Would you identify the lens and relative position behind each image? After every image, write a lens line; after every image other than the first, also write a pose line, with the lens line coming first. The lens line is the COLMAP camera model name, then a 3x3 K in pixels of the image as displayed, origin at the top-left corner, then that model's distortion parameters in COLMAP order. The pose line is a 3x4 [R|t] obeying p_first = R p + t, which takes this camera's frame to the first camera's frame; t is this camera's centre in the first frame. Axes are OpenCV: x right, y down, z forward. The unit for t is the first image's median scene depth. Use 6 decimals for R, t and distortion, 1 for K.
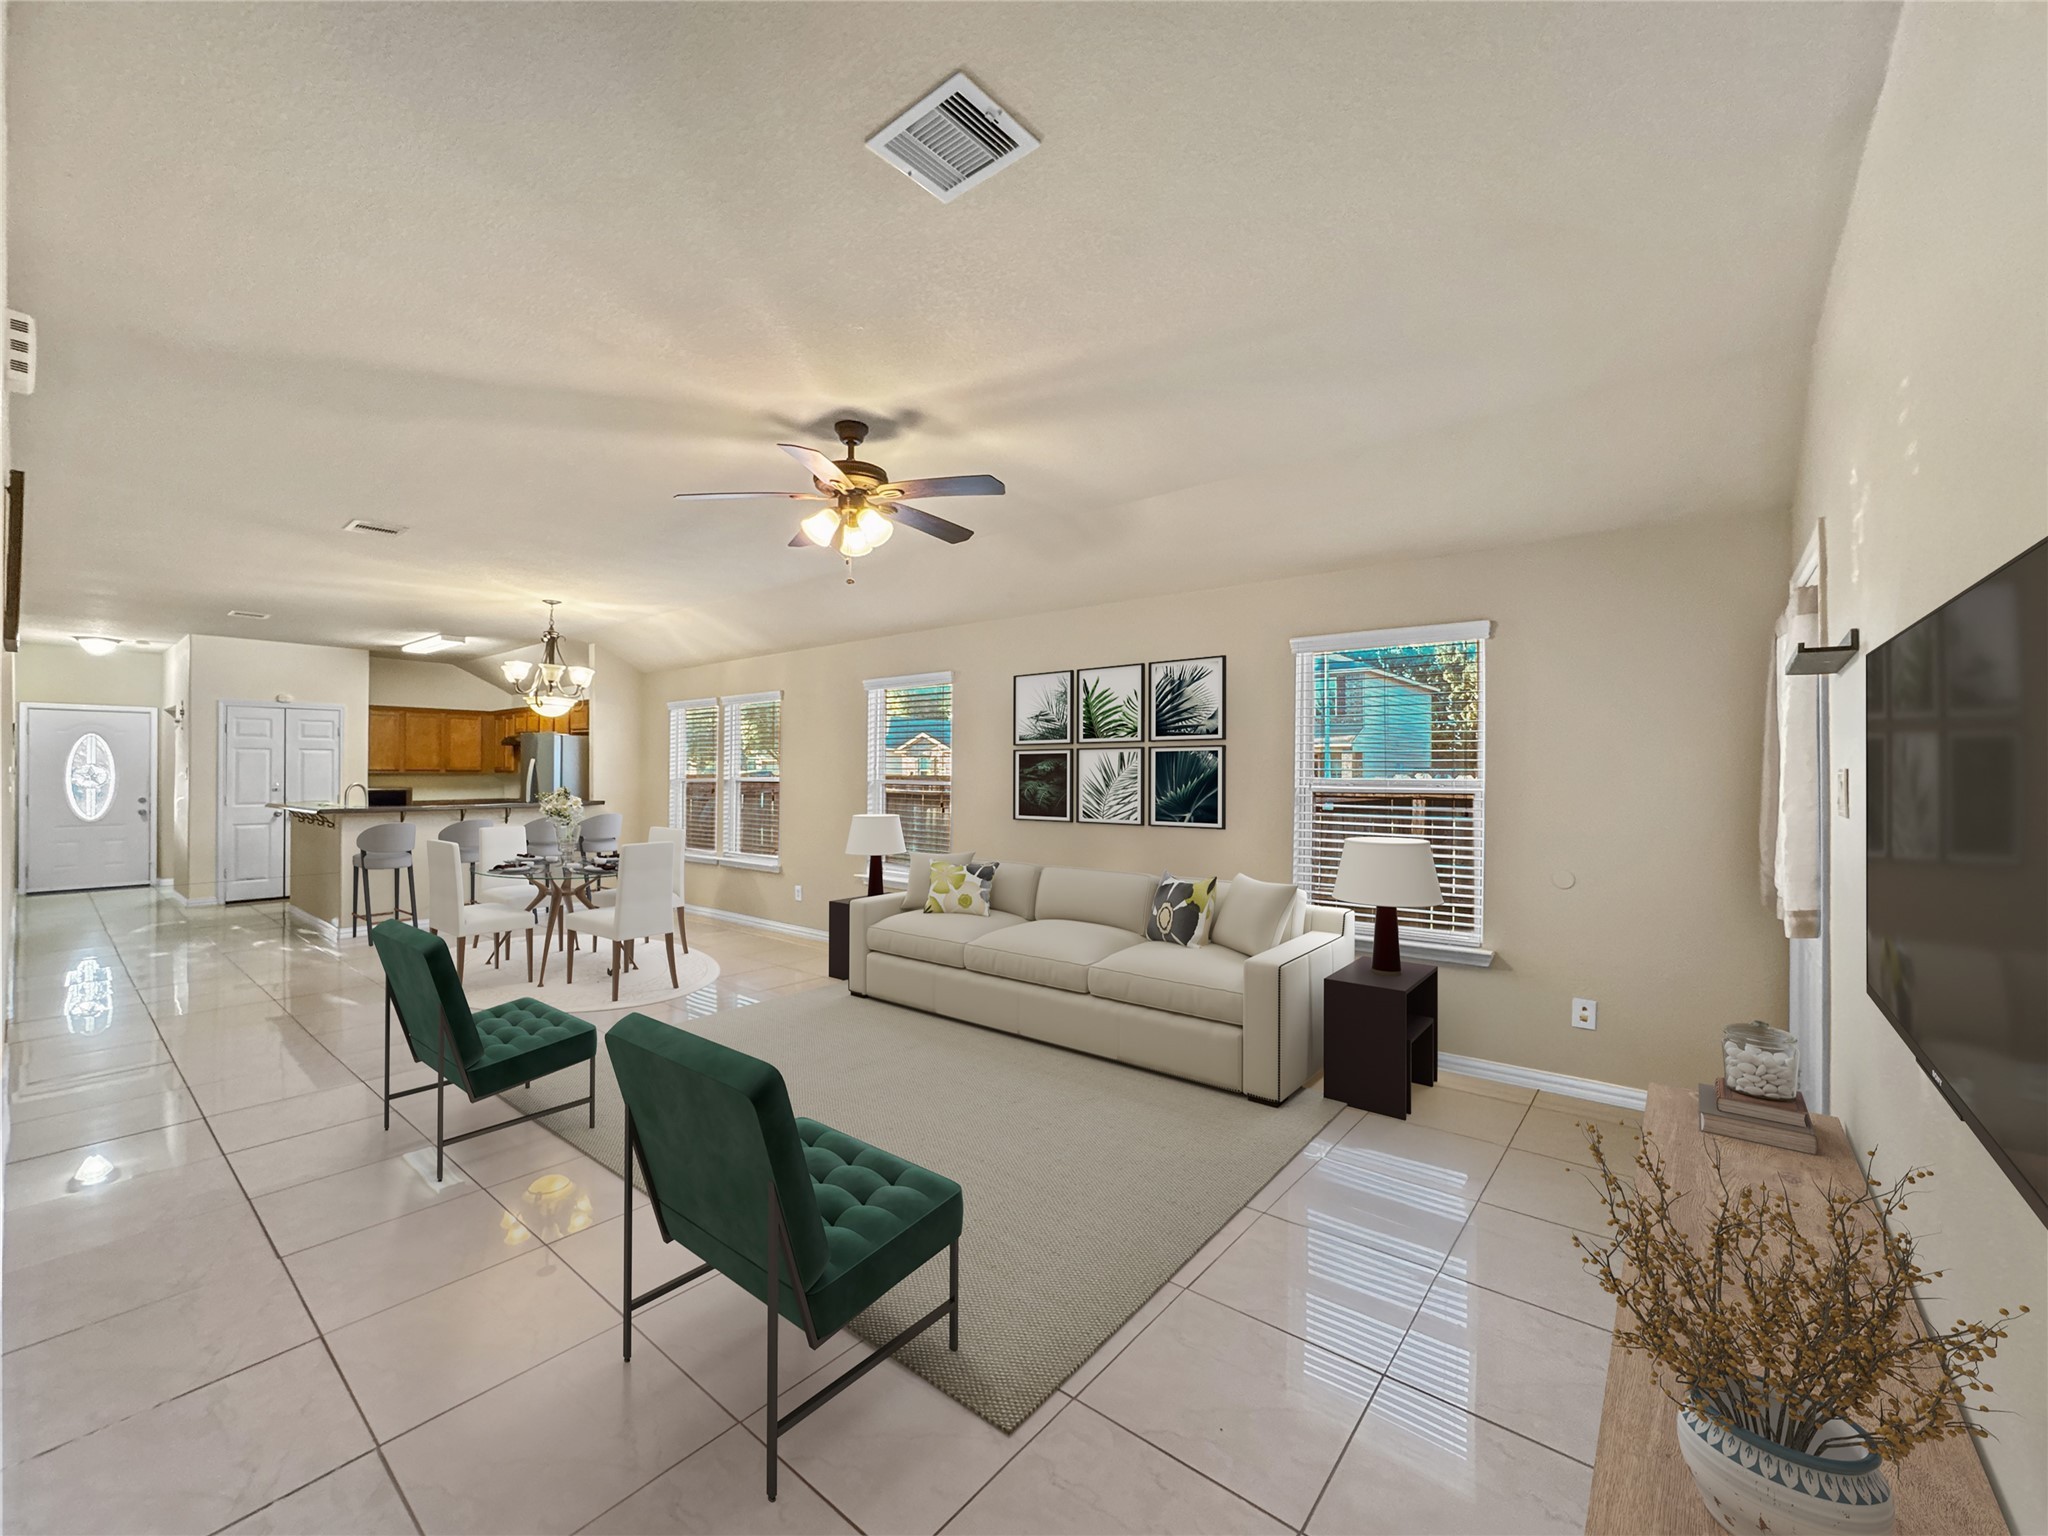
lens RADIAL K [[843.1, 0, 1013.7], [0, 843.1, 763.2], [0, 0, 1]] dist [-0.004392, 0.000393]
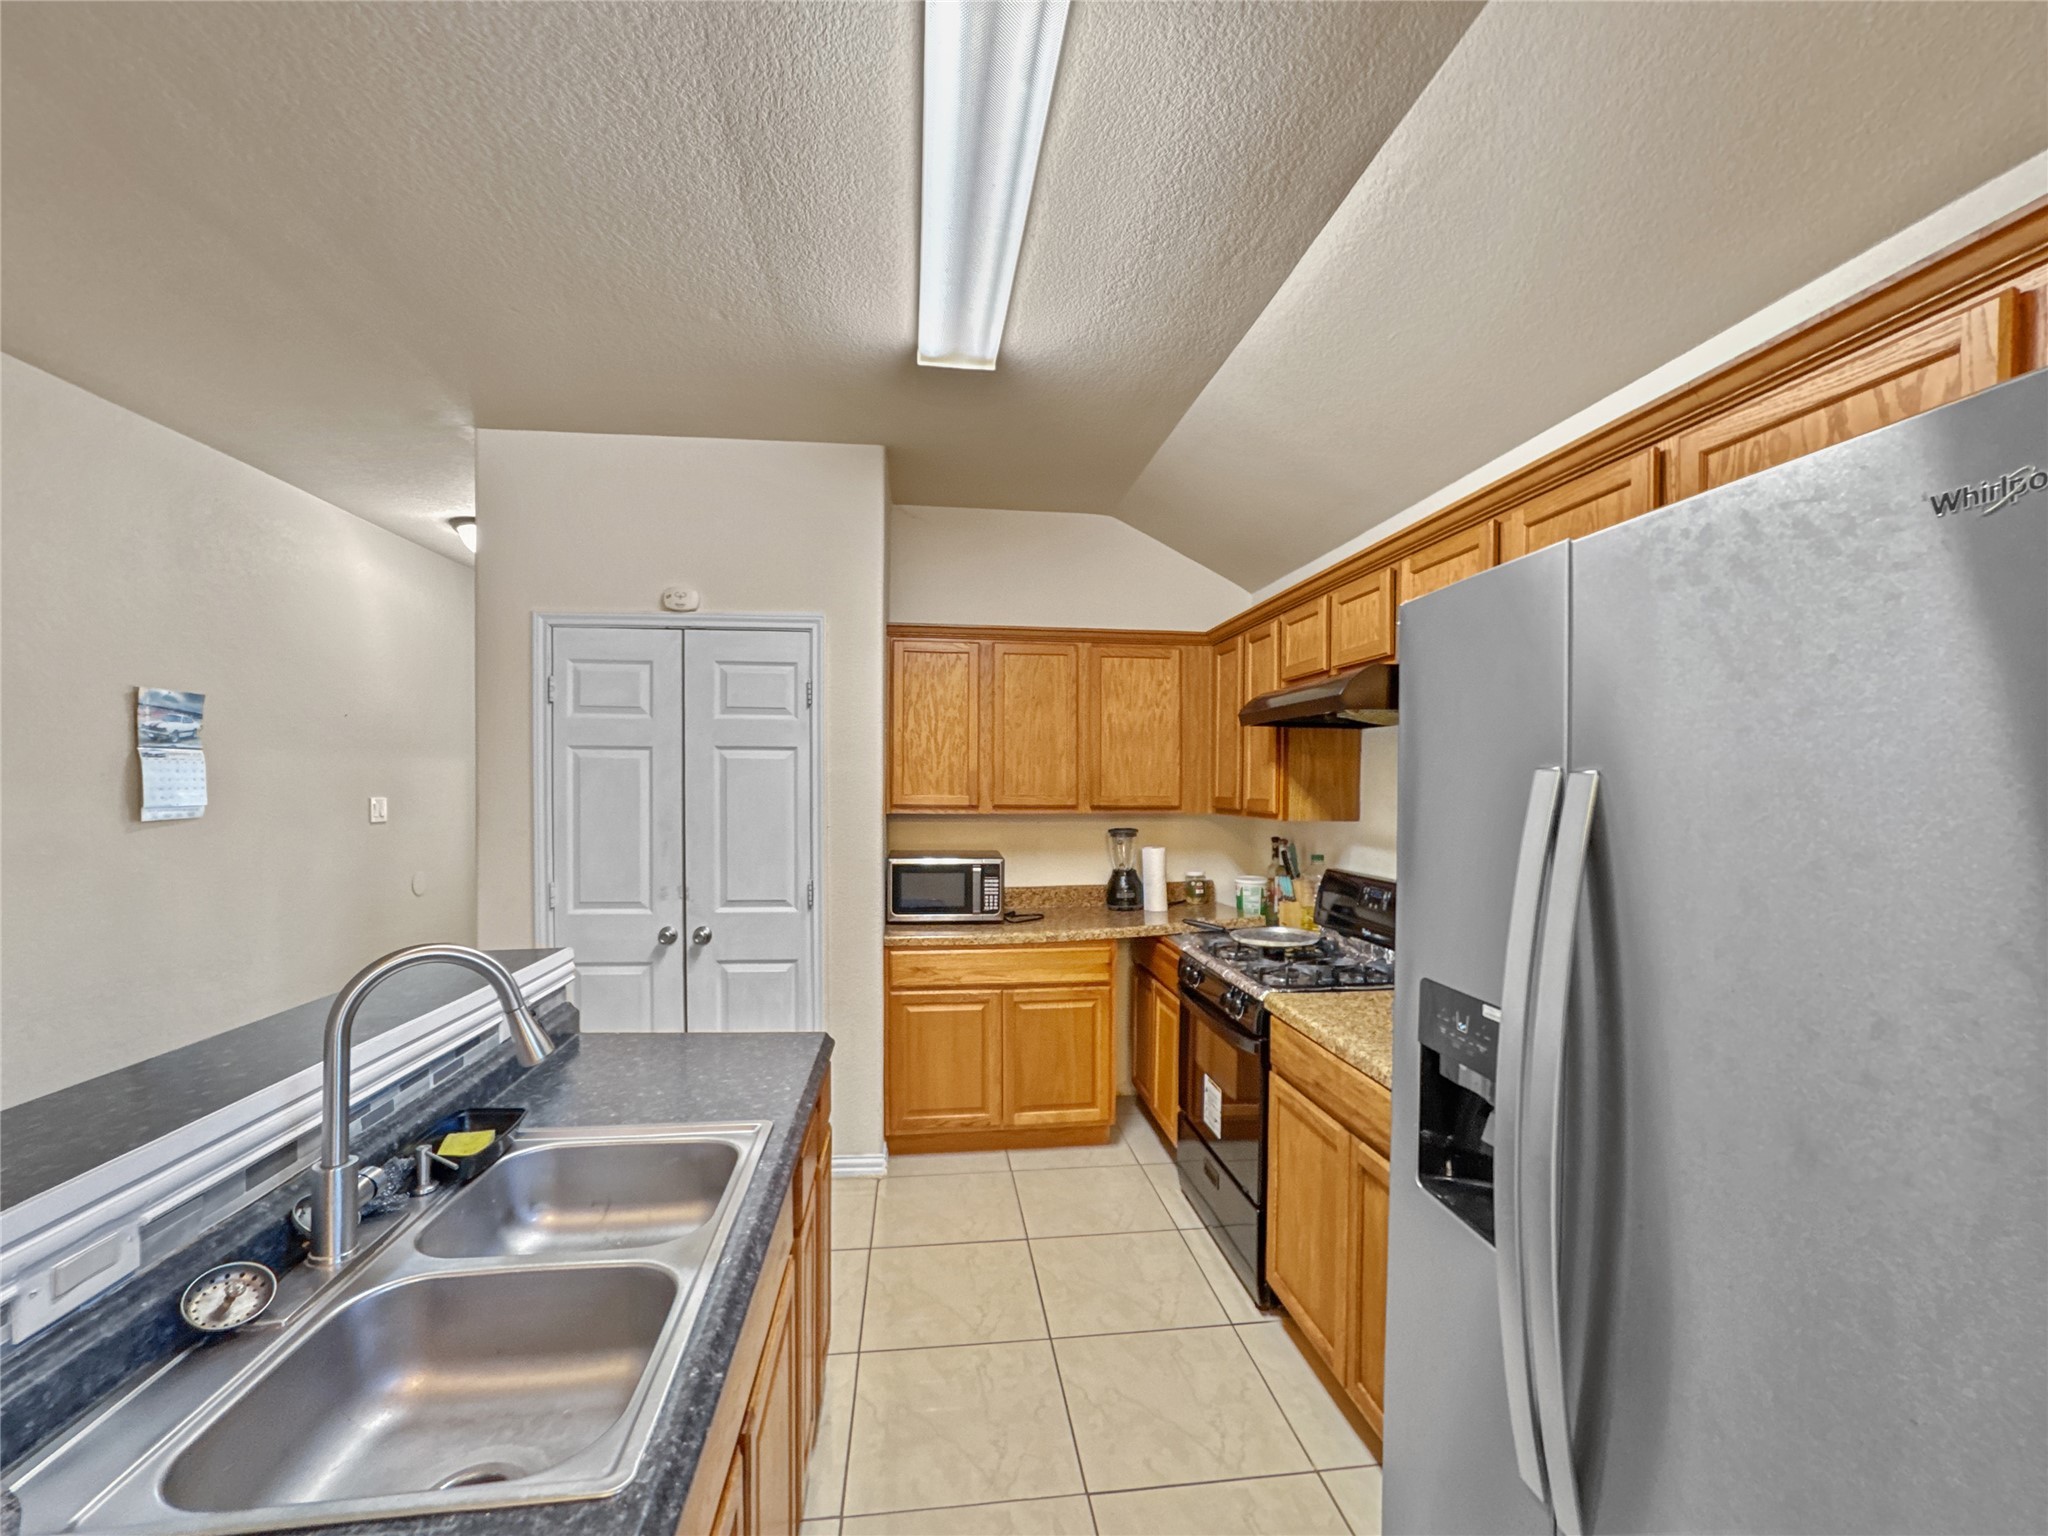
lens RADIAL K [[843.1, 0, 1014.2], [0, 843.1, 781.4], [0, 0, 1]] dist [-0.004392, 0.000393]
pose [[0.715587, -0.000991, -0.698523, -0.478801], [0.002668, 0.999996, 0.001315, -0.002595], [0.698519, -0.002805, 0.715586, 0.767841]]
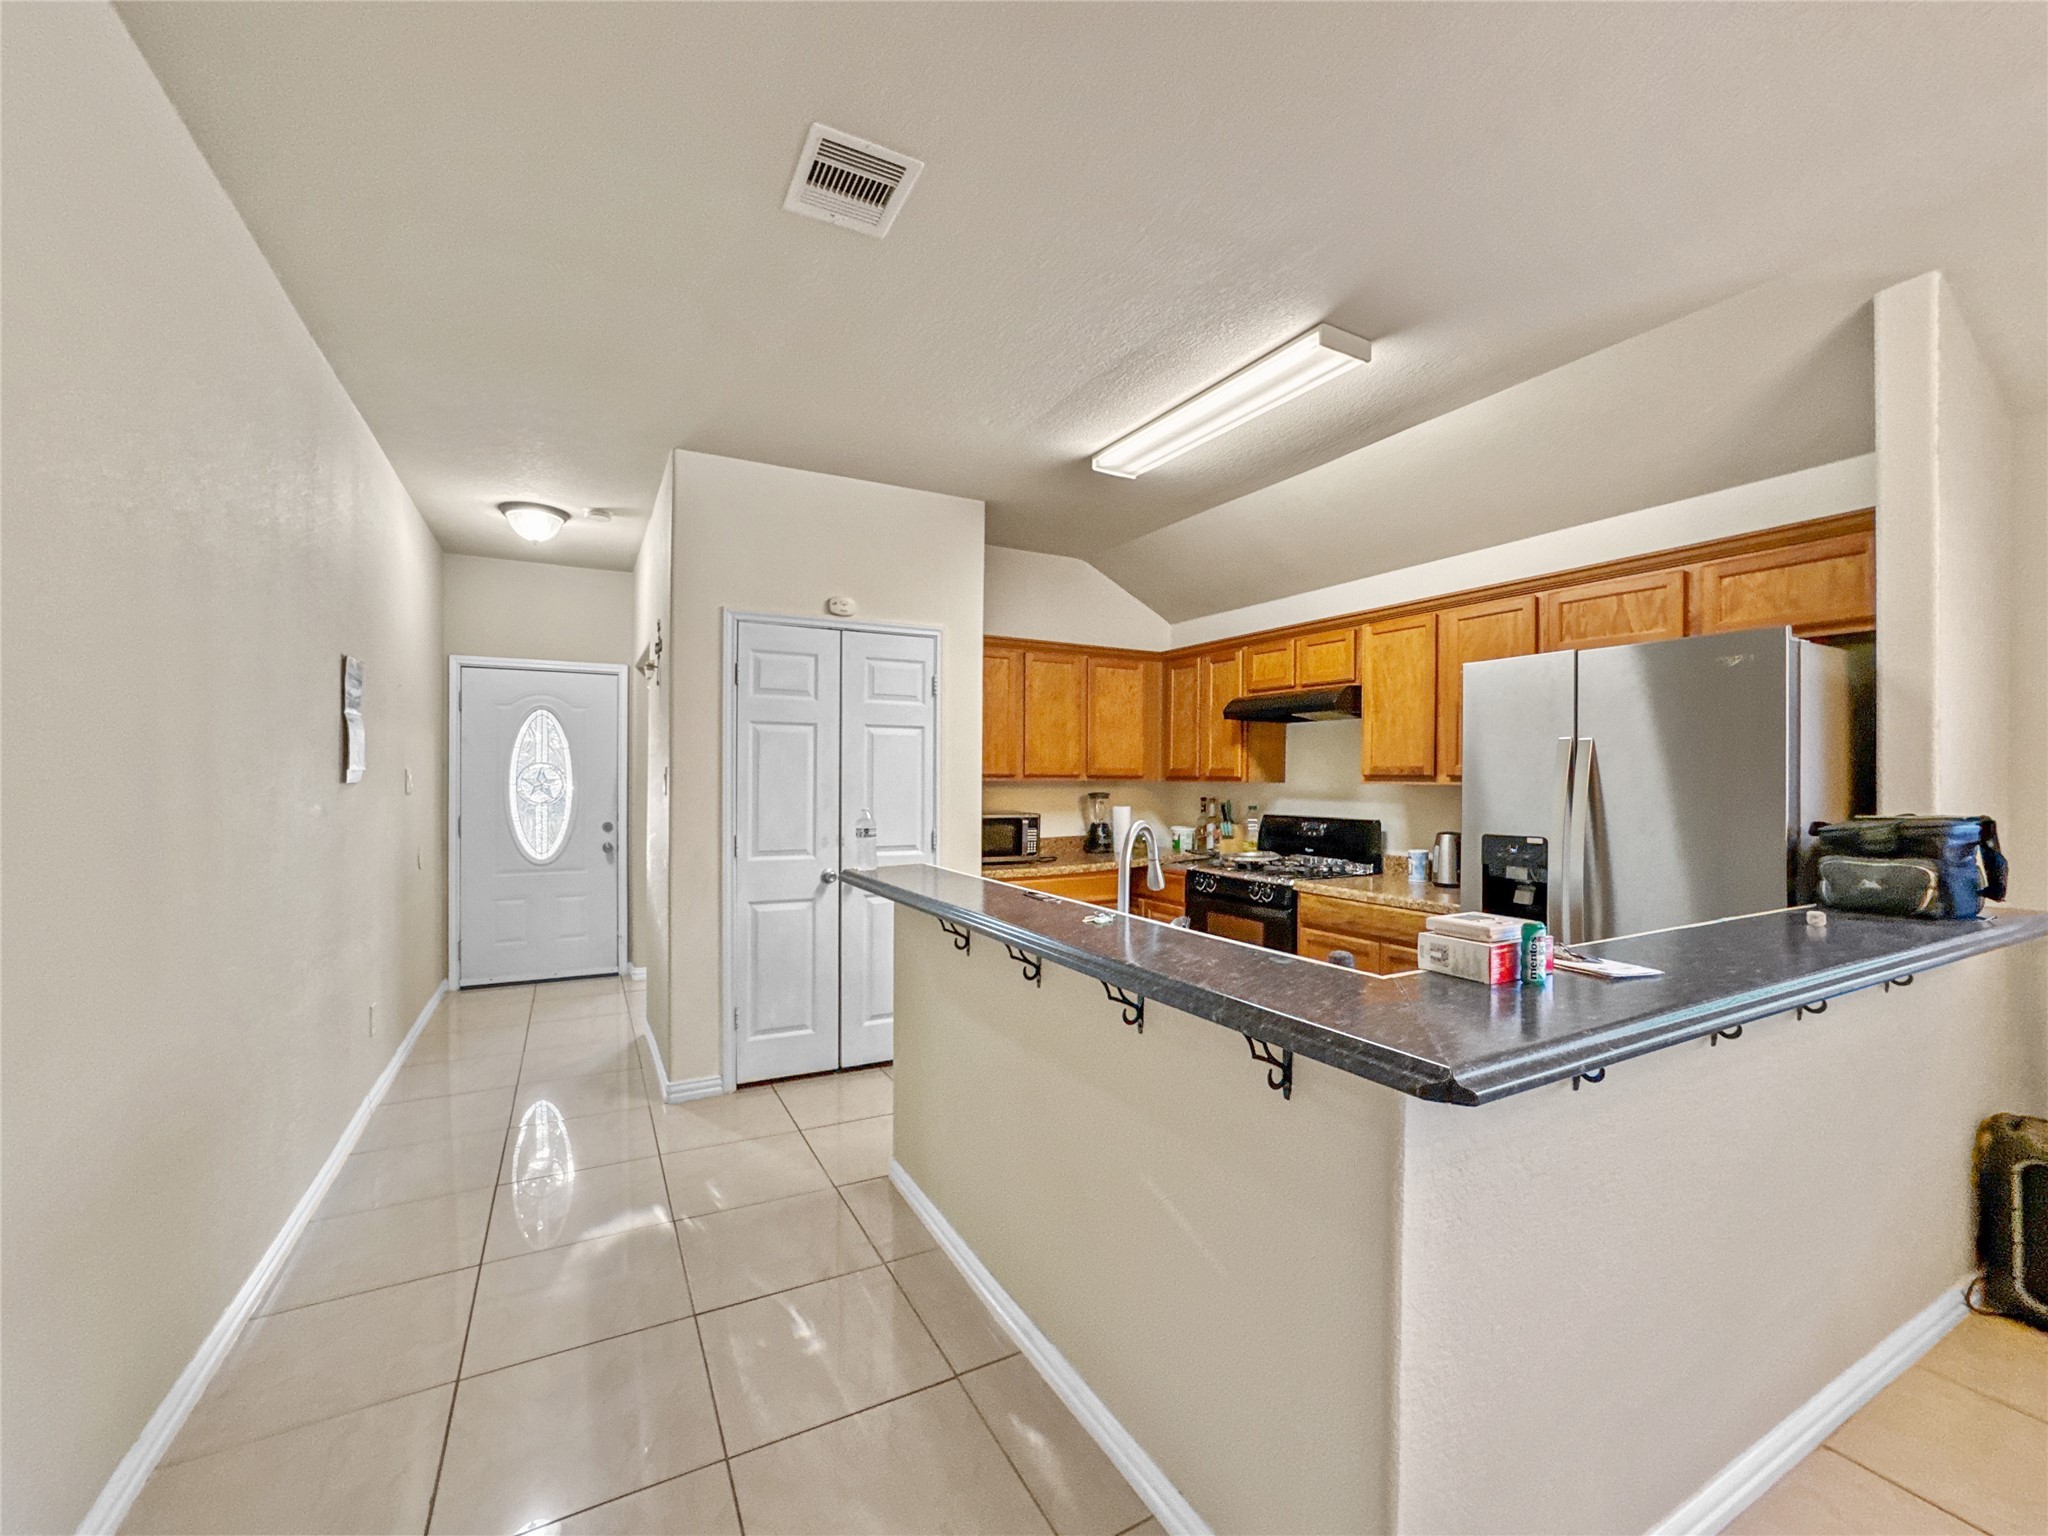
lens RADIAL K [[843.1, 0, 1004.2], [0, 843.1, 769.7], [0, 0, 1]] dist [-0.004392, 0.000393]
pose [[0.920175, -0.001102, -0.391506, -0.562808], [-0.000319, 0.999994, -0.003563, 0.007070], [0.391508, 0.003404, 0.920169, 0.575825]]
